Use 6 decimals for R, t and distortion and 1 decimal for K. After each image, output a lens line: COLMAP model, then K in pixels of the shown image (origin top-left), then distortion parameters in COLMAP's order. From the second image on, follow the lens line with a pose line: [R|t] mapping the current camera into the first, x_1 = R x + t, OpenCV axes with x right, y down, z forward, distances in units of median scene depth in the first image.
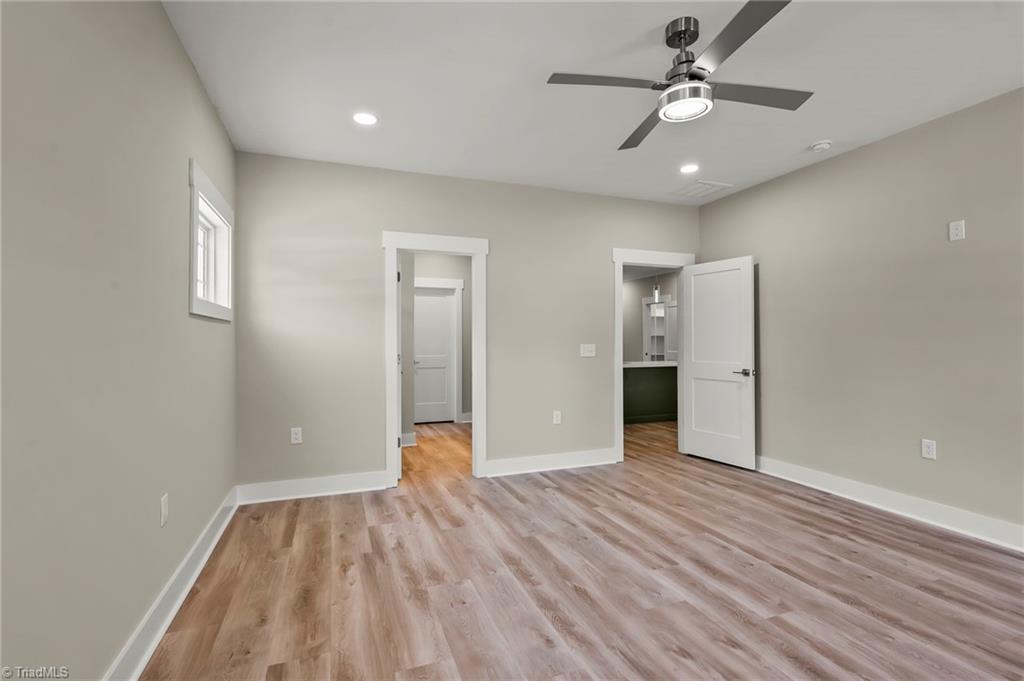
lens RADIAL K [[471.3, 0, 512.3], [0, 471.3, 338.8], [0, 0, 1]] dist [-0.001569, 0.000390]
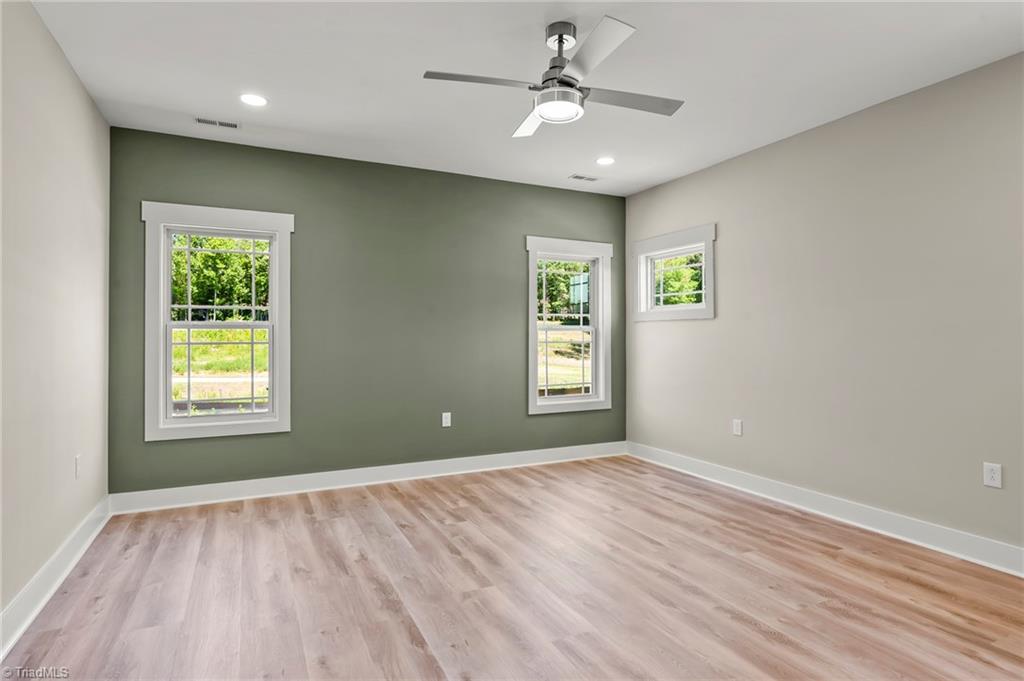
lens RADIAL K [[552.7, 0, 507.6], [0, 552.7, 339.3], [0, 0, 1]] dist [0.005214, 0.001955]
pose [[-0.996044, 0.003441, -0.088799, 0.566516], [0.003389, 0.999994, 0.000739, 0.009868], [0.088801, 0.000435, -0.996049, 2.105286]]
